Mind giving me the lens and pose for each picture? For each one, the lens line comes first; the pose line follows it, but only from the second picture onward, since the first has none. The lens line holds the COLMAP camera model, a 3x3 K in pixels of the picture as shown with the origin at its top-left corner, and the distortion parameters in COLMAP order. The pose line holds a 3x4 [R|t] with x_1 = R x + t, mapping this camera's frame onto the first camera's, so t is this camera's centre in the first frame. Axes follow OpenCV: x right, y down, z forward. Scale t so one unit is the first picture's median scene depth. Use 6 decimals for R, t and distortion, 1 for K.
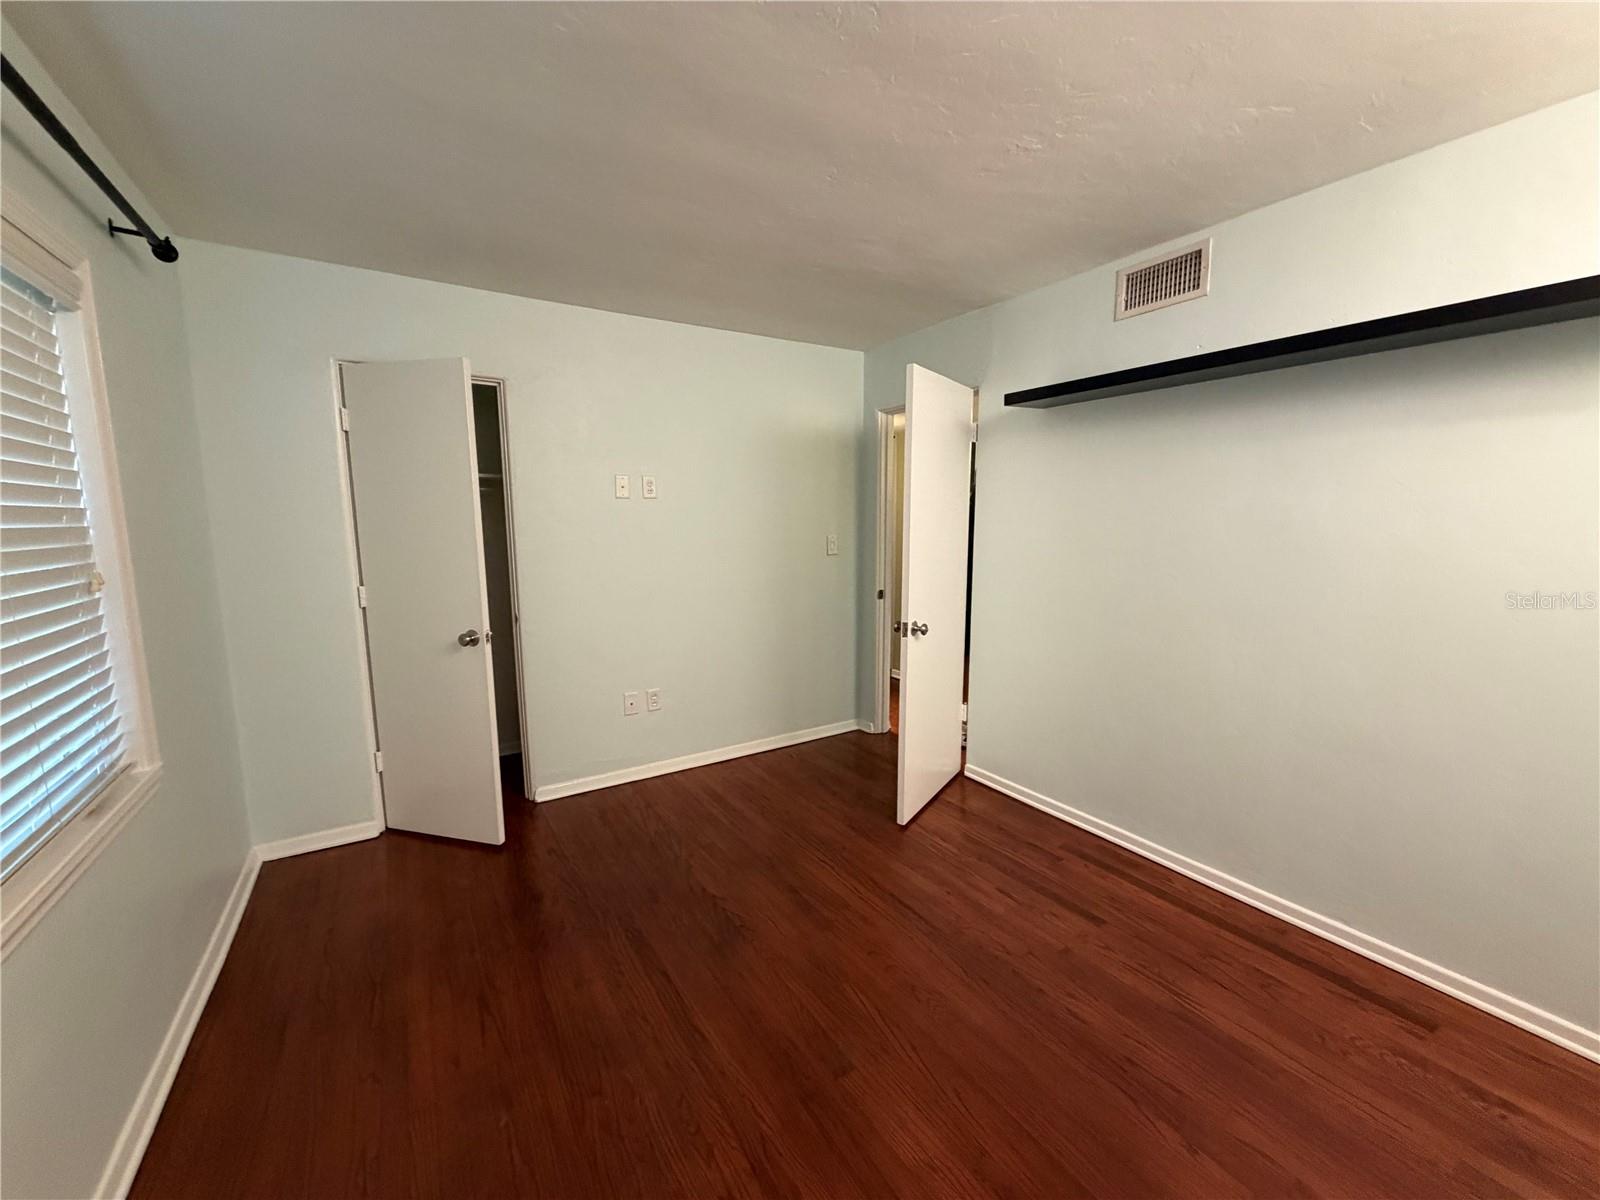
lens RADIAL K [[635.5, 0, 795.8], [0, 635.5, 598.9], [0, 0, 1]] dist [-0.000436, -0.000088]
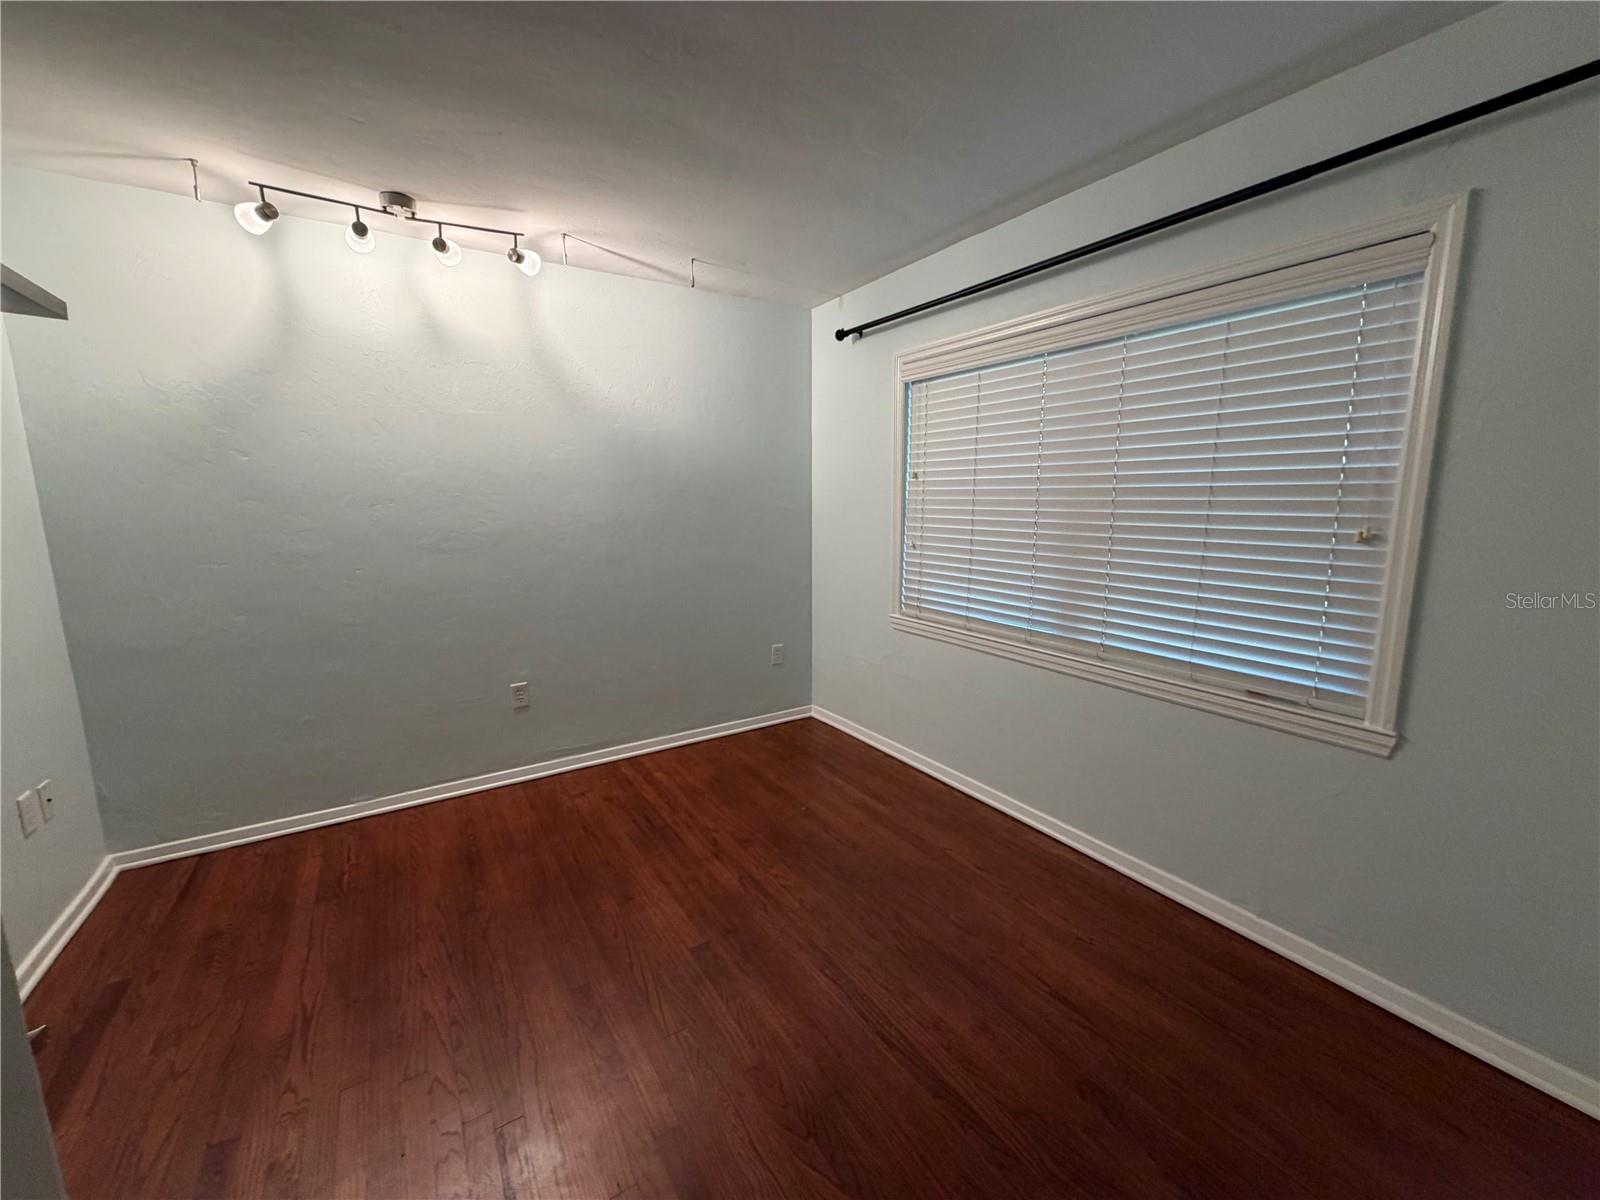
lens RADIAL K [[635.5, 0, 795.8], [0, 635.5, 598.9], [0, 0, 1]] dist [-0.000436, -0.000088]
pose [[-0.999882, 0.010649, -0.011094, -0.093374], [0.007014, 0.957832, 0.287243, -0.213461], [0.013685, 0.287131, -0.957794, 1.822473]]
